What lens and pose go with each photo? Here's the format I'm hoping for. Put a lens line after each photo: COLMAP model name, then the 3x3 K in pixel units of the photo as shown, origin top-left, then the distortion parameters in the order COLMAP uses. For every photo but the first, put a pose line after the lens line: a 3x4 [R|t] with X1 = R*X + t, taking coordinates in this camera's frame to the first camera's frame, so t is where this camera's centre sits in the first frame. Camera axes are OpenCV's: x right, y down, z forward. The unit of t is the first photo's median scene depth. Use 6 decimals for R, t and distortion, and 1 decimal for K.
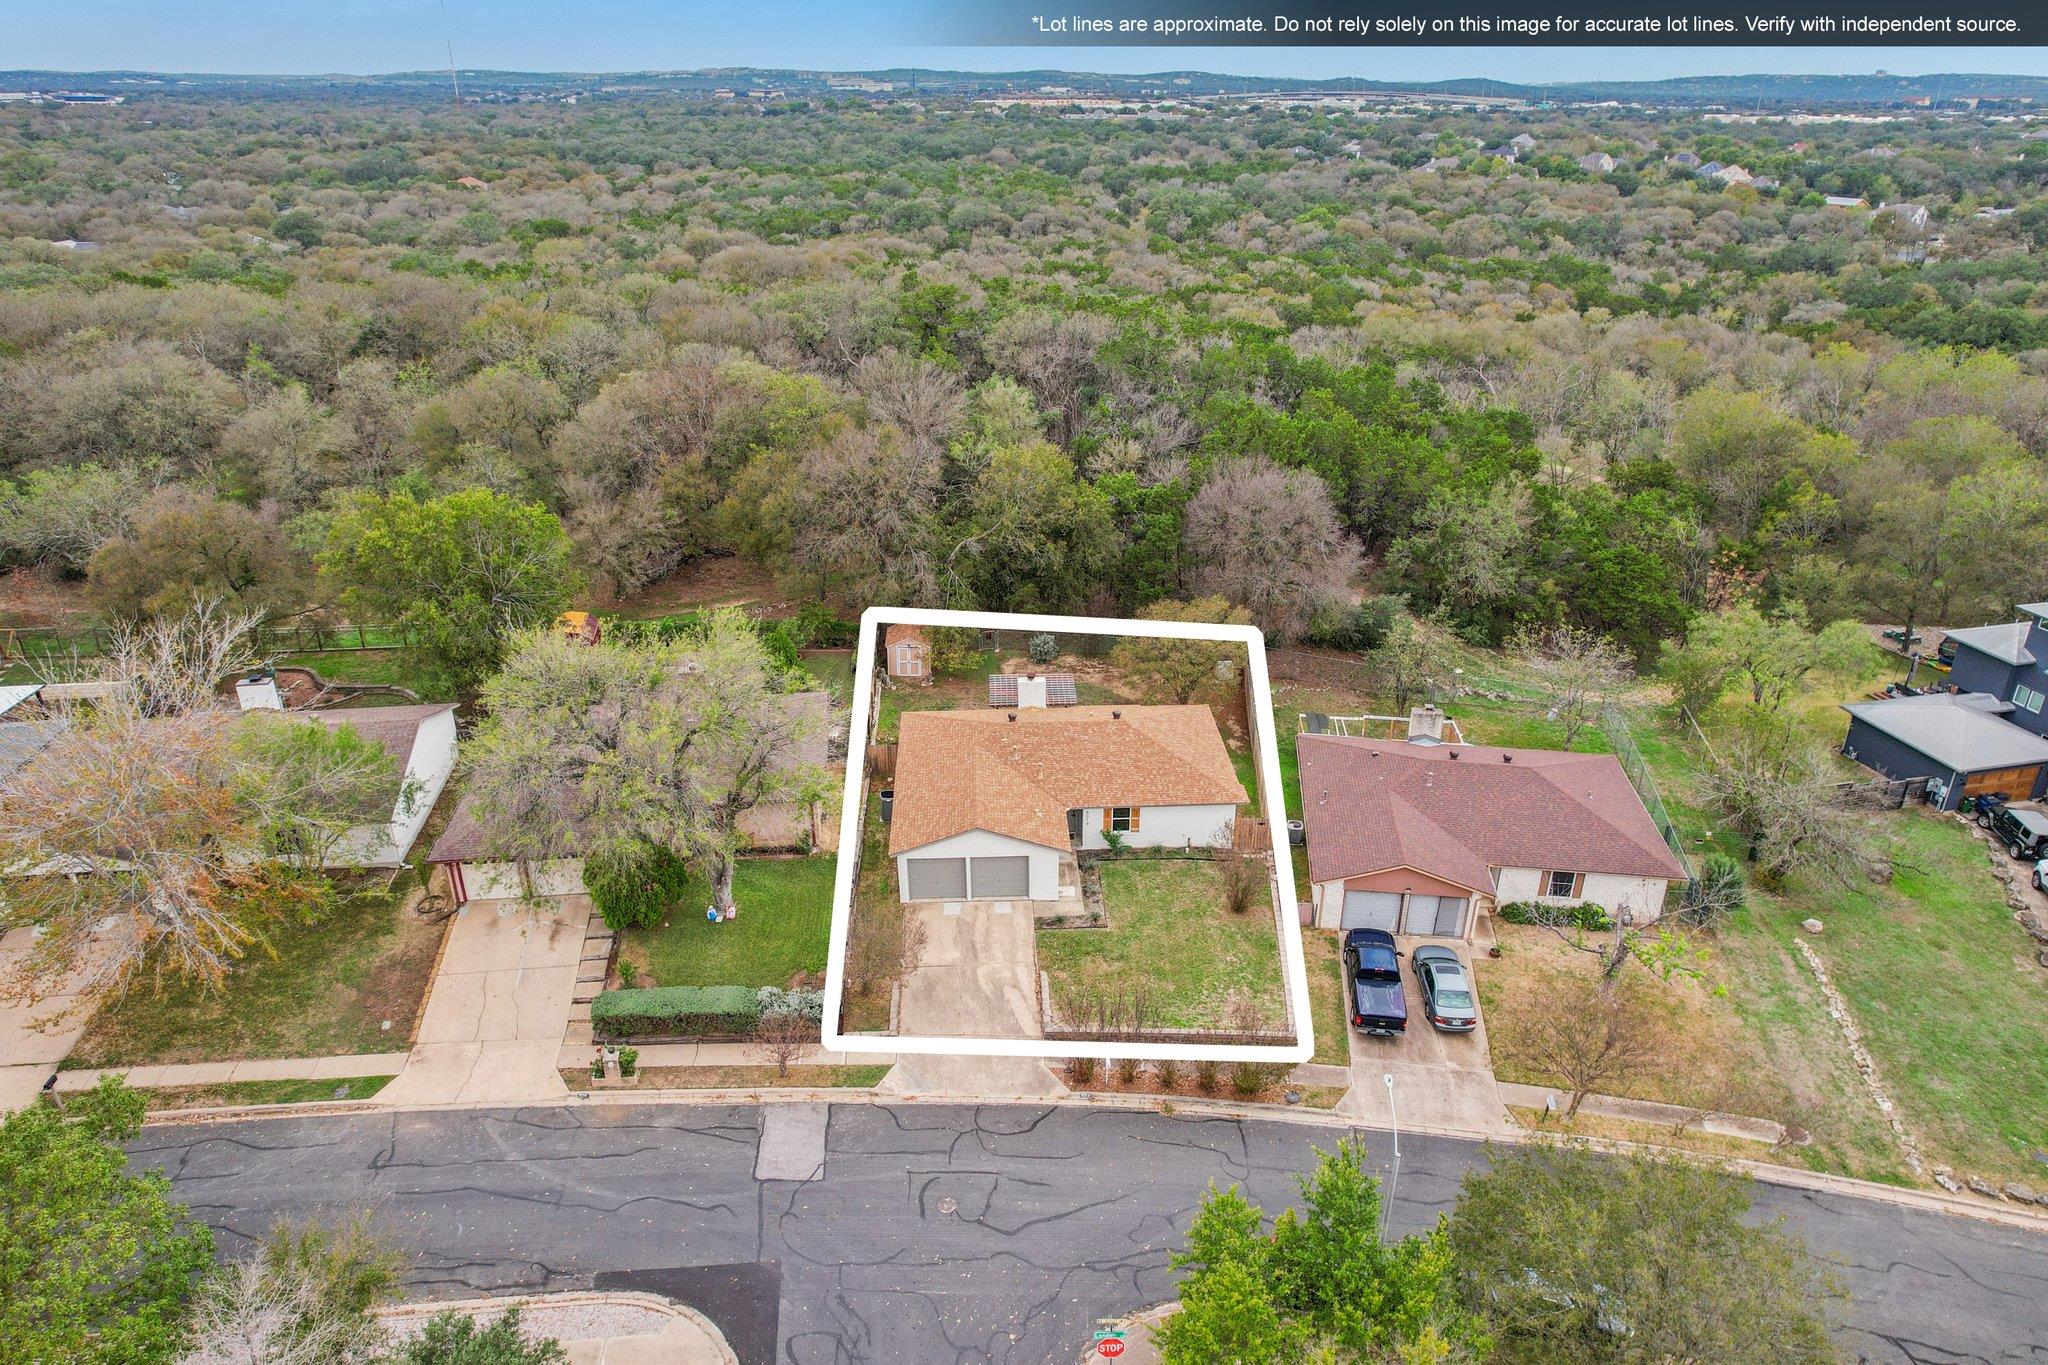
lens RADIAL K [[1338.0, 0, 1046.0], [0, 1338.0, 691.5], [0, 0, 1]] dist [-0.070558, 0.060811]
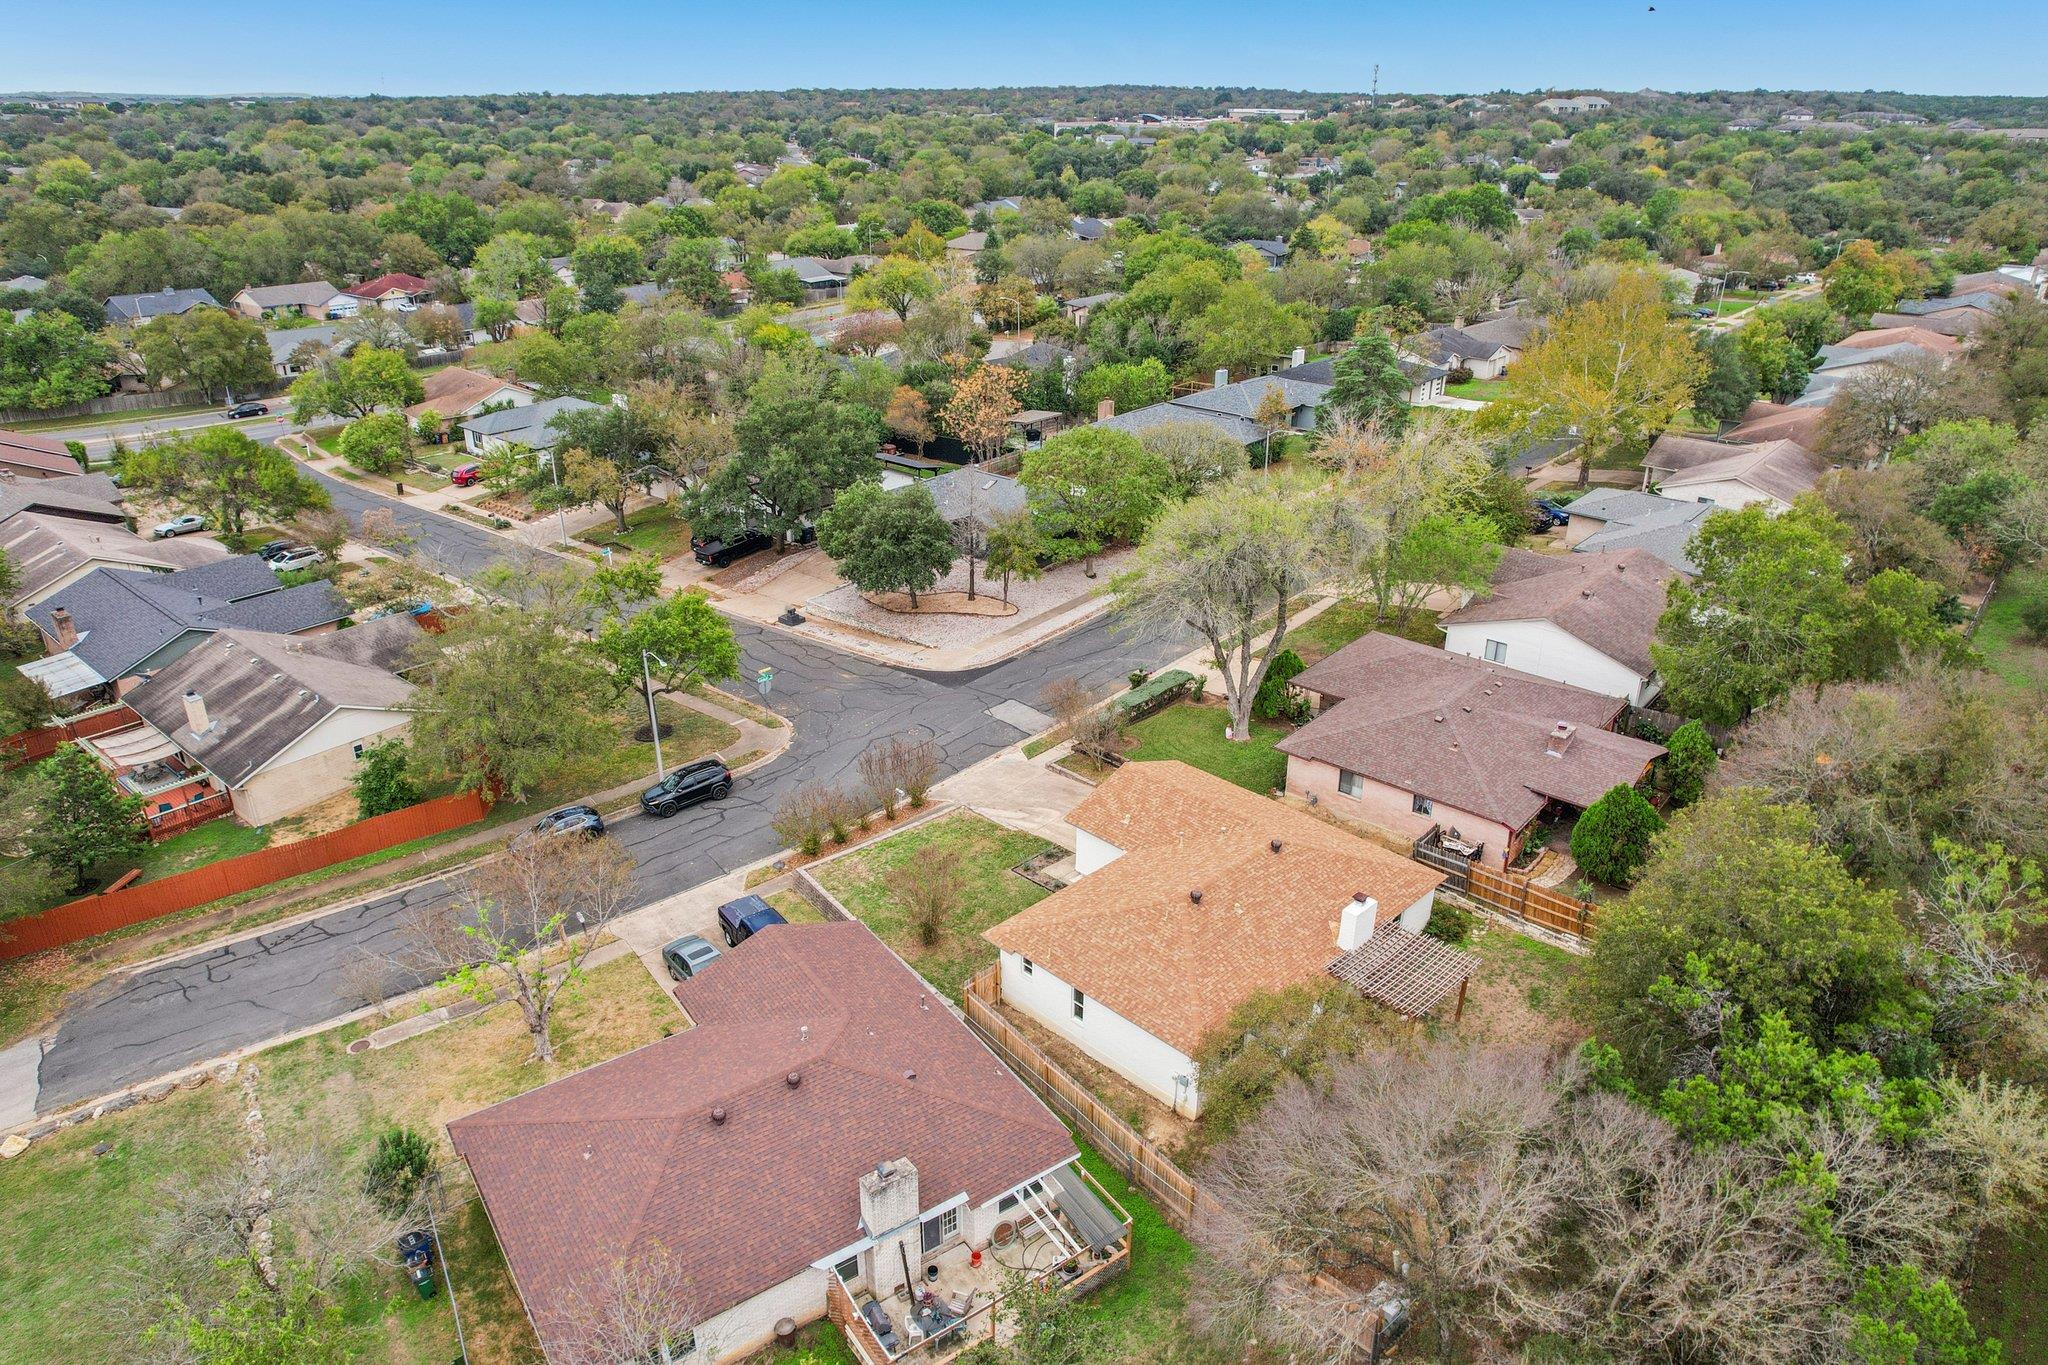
lens RADIAL K [[1338.0, 0, 1026.0], [0, 1338.0, 682.9], [0, 0, 1]] dist [-0.070558, 0.060811]
pose [[-0.735975, 0.265955, -0.622582, 0.628561], [-0.277297, 0.720508, 0.635590, -0.575392], [0.617614, 0.640419, -0.456527, 1.348181]]
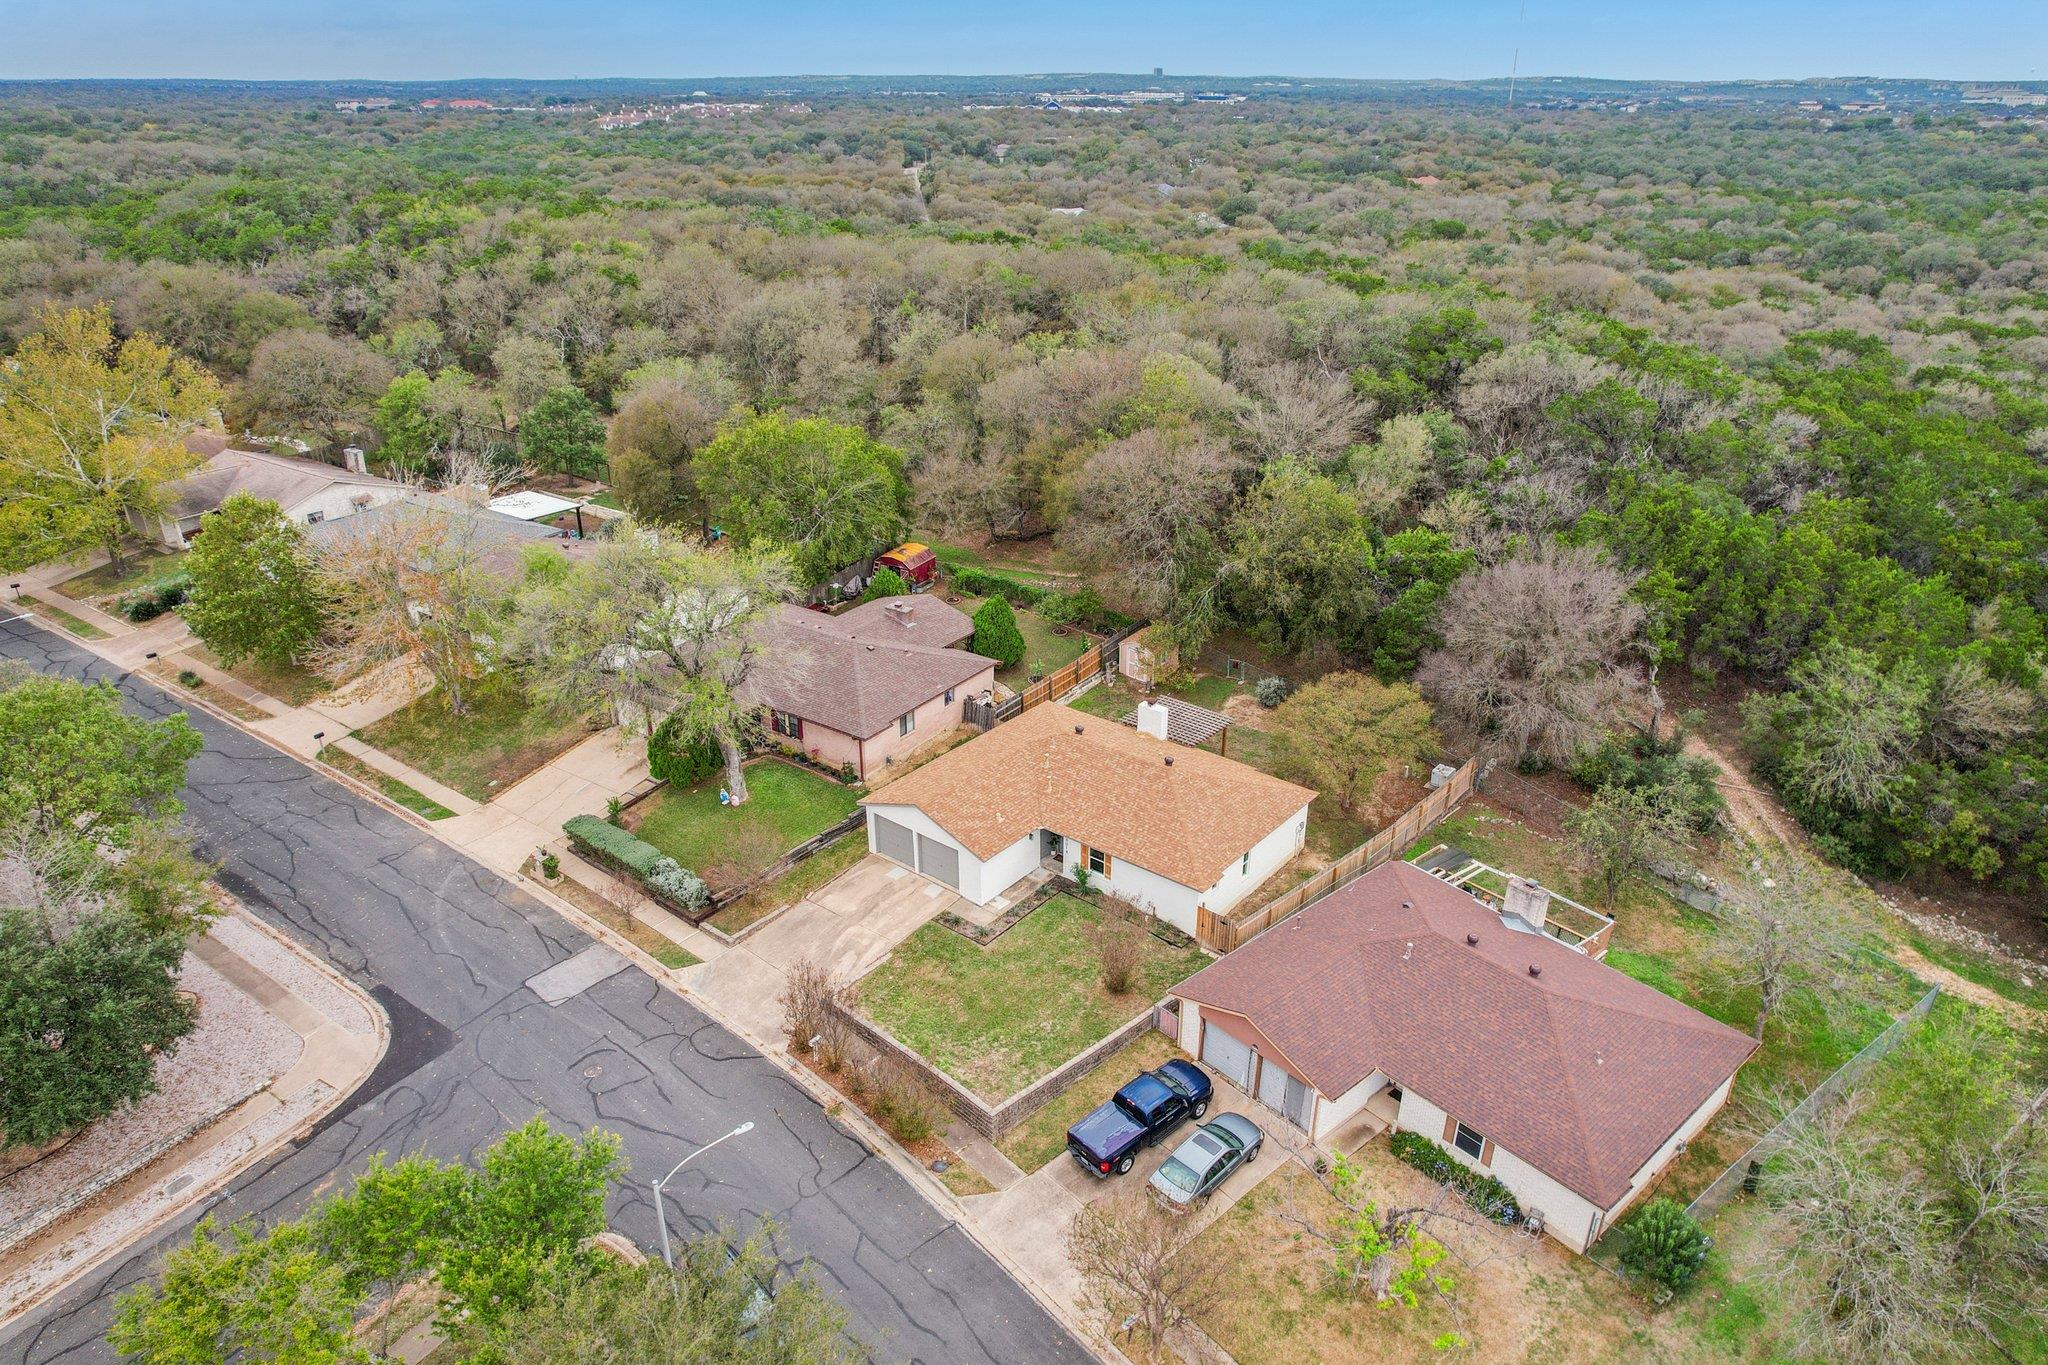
lens RADIAL K [[1338.0, 0, 1032.2], [0, 1338.0, 681.4], [0, 0, 1]] dist [-0.070558, 0.060811]
pose [[0.744562, 0.277315, -0.607226, 0.594662], [-0.283713, 0.954845, 0.088190, -0.101198], [0.604263, 0.106616, 0.789619, 0.224805]]
